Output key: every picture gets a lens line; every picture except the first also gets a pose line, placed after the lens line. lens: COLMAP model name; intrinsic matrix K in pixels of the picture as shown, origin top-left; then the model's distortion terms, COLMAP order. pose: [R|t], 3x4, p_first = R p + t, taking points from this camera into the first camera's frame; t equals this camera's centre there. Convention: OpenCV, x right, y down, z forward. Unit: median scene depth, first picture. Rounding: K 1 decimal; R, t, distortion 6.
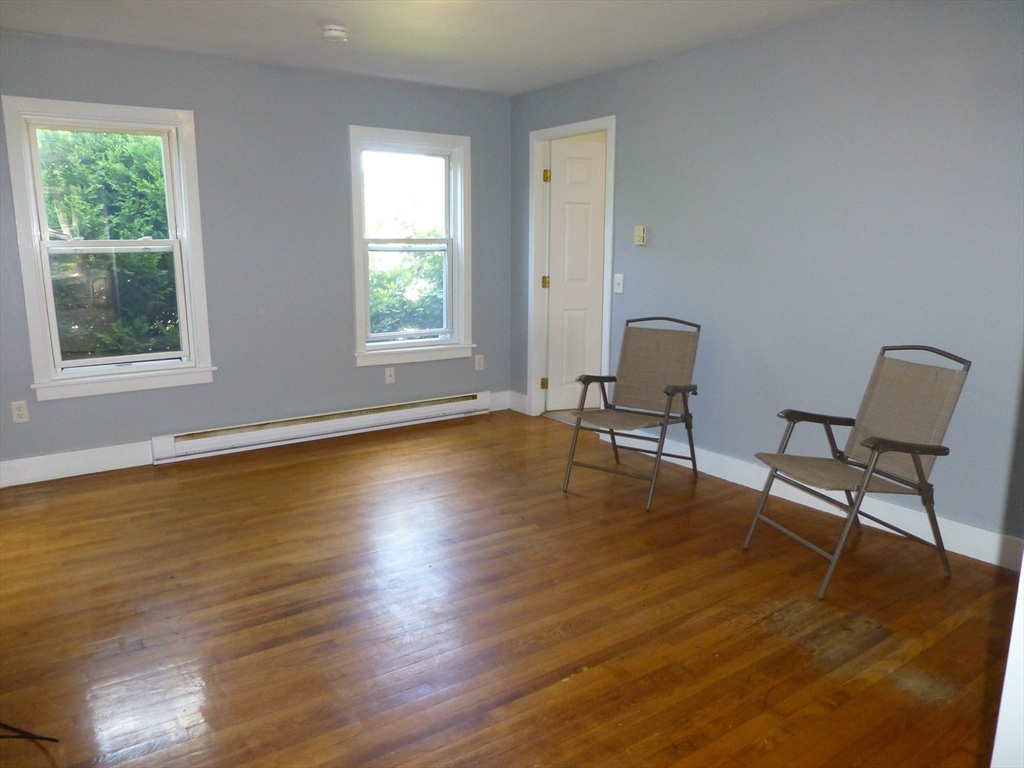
lens RADIAL K [[732.0, 0, 510.5], [0, 732.0, 387.9], [0, 0, 1]] dist [-0.040564, 0.006868]
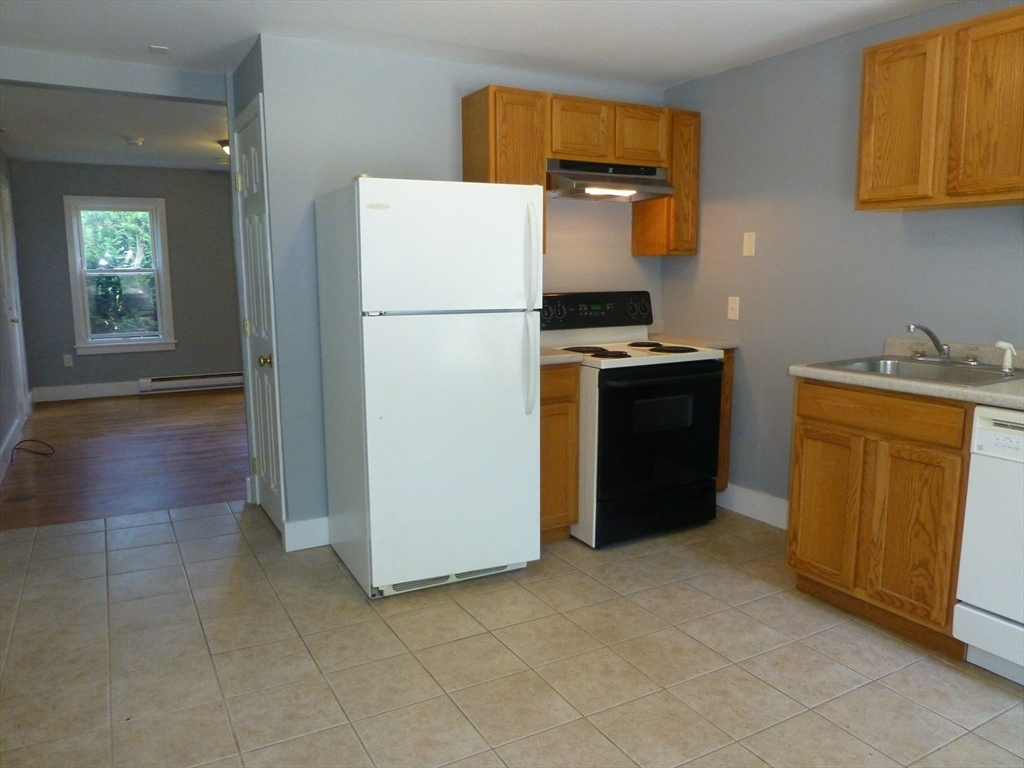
lens RADIAL K [[732.0, 0, 510.5], [0, 732.0, 387.9], [0, 0, 1]] dist [-0.040564, 0.006868]
pose [[0.994350, 0.016974, -0.104789, 0.534533], [-0.020187, 0.999356, -0.029679, 0.111182], [0.104217, 0.031627, 0.994052, -0.601858]]
